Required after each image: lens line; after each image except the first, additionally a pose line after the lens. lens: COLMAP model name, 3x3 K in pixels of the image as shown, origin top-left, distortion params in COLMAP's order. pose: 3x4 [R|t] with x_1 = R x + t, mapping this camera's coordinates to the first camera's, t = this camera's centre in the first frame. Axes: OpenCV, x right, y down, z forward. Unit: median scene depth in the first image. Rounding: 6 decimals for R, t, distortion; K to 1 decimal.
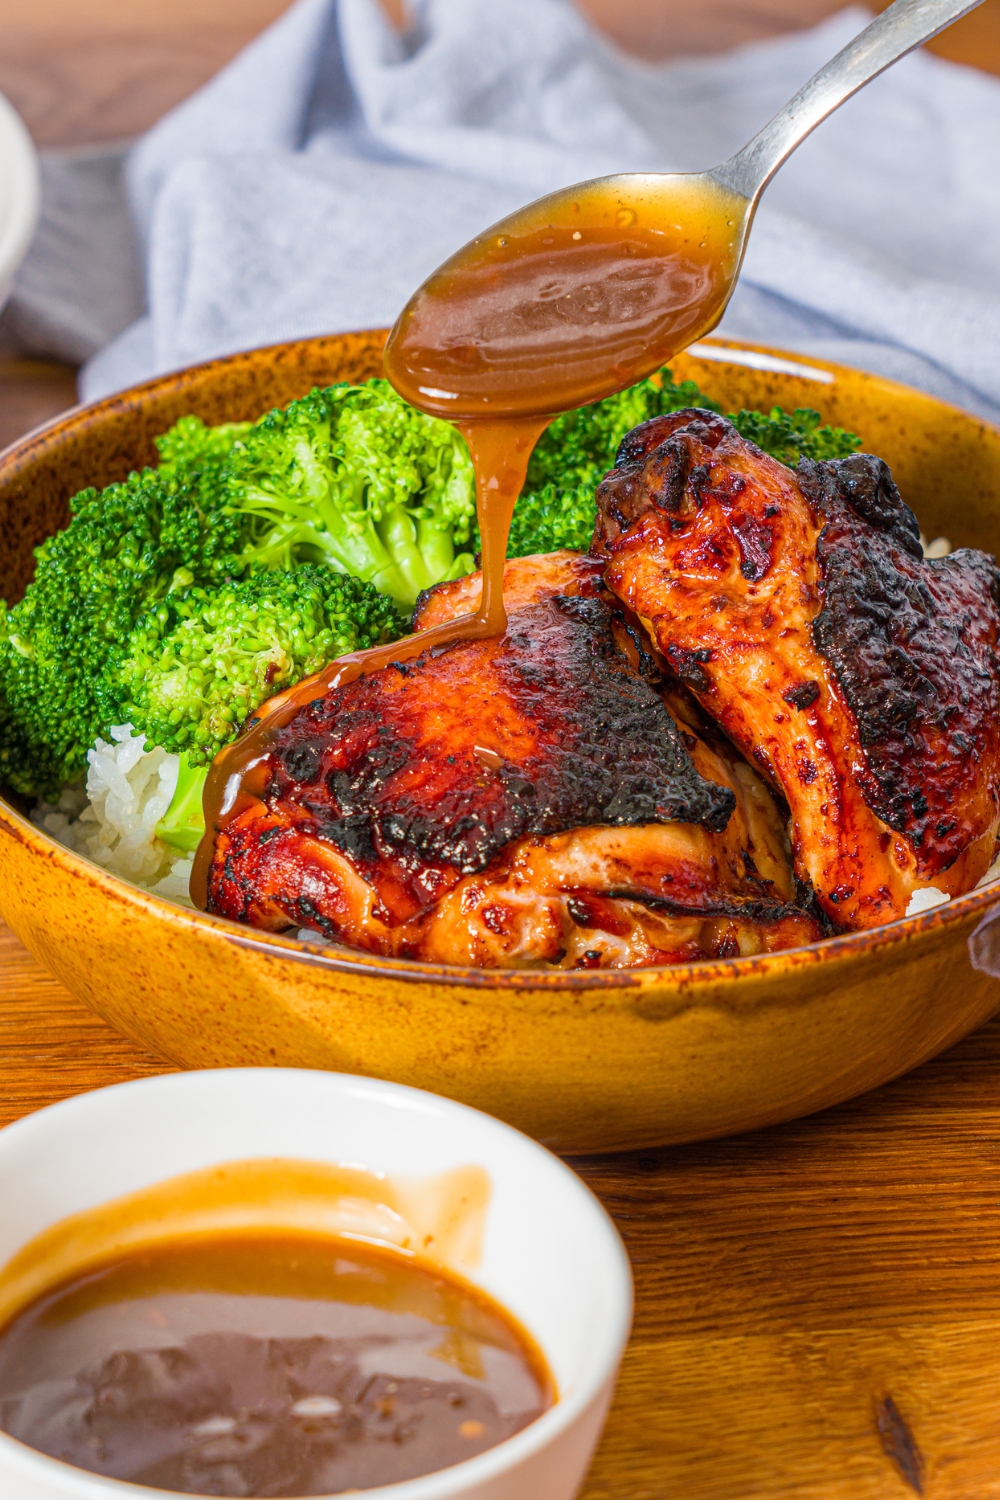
lens RADIAL K [[5226.4, 0, 500.0], [0, 5226.4, 750.0], [0, 0, 1]] dist [-0.003623, -1.066735]
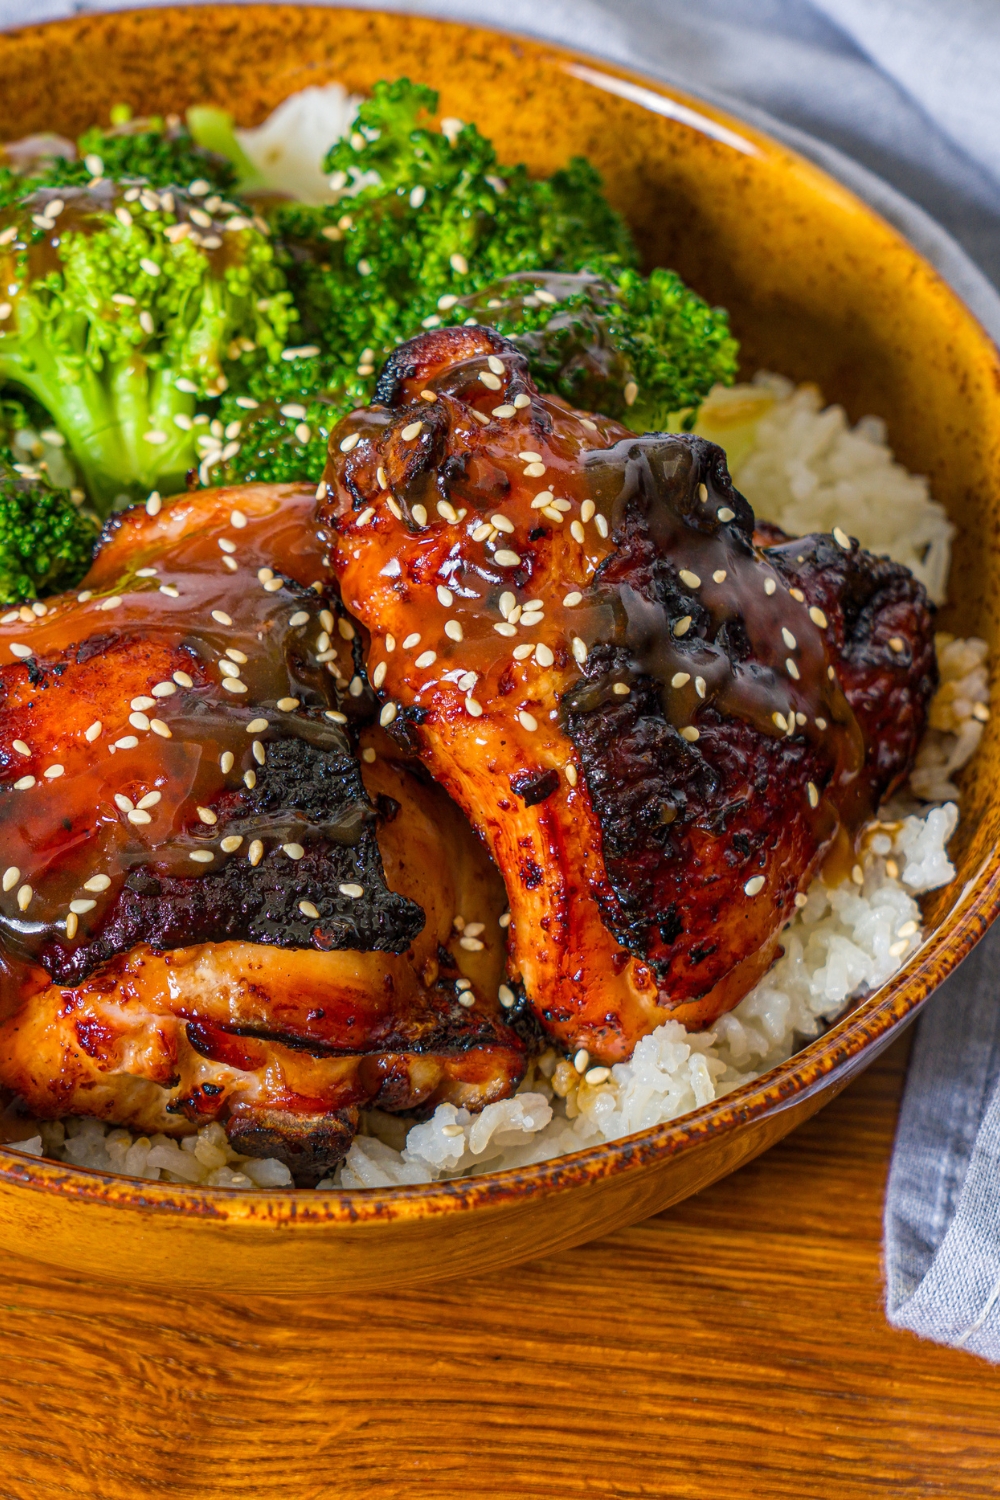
lens RADIAL K [[3978.1, 0, 166.1], [0, 3978.1, 748.4], [0, 0, 1]] dist [0.045342, 0.011080]
pose [[0.979583, 0.156337, -0.126398, 0.077458], [-0.107975, 0.939466, 0.325185, -0.200518], [0.169585, -0.304897, 0.937165, 0.437832]]
